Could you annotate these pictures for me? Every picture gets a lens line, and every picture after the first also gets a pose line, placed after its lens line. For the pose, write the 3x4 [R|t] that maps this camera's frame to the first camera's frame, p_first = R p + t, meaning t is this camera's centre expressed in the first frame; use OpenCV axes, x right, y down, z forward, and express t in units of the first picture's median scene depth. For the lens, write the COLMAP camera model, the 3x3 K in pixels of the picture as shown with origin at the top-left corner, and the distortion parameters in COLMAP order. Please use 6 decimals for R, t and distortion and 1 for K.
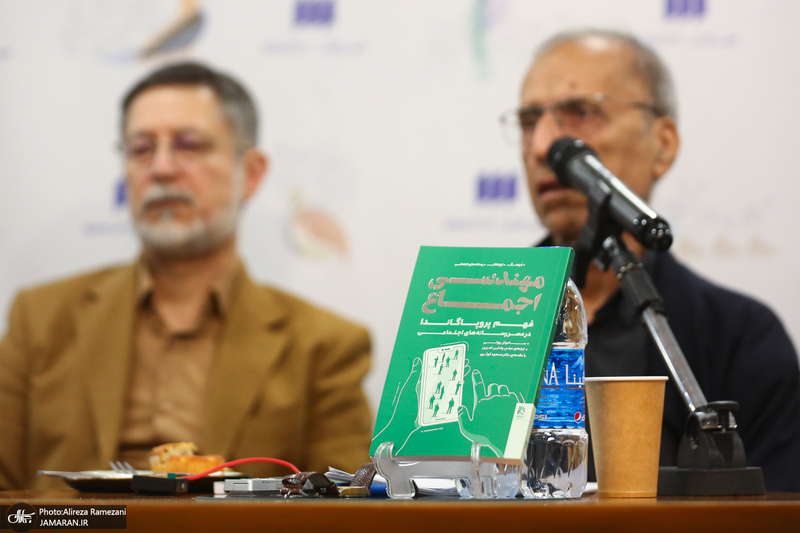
lens RADIAL K [[2800.5, 0, 400.0], [0, 2800.5, 266.5], [0, 0, 1]] dist [0.087289, 0.832808]
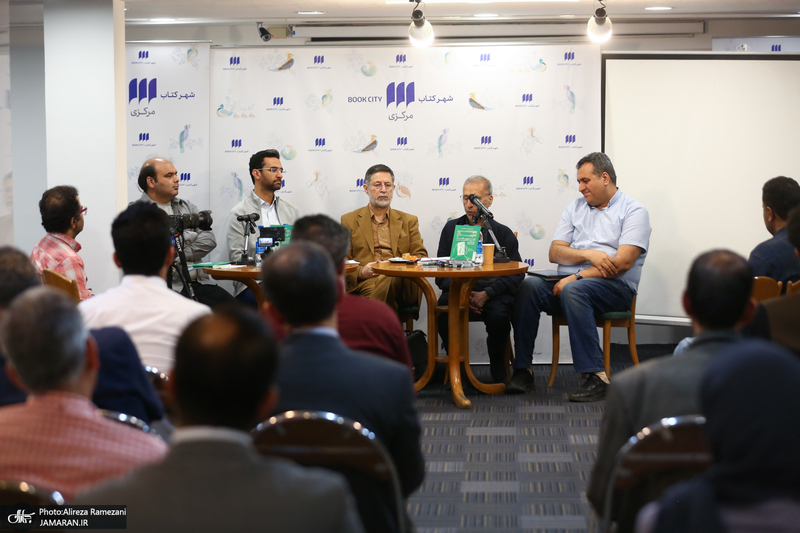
lens RADIAL K [[2062.7, 0, 400.0], [0, 2062.7, 266.5], [0, 0, 1]] dist [0.010545, 0.024815]
pose [[0.994907, -0.034107, 0.094848, -0.482414], [0.021343, 0.990957, 0.132473, -0.459199], [-0.098508, -0.129774, 0.986638, -3.064899]]
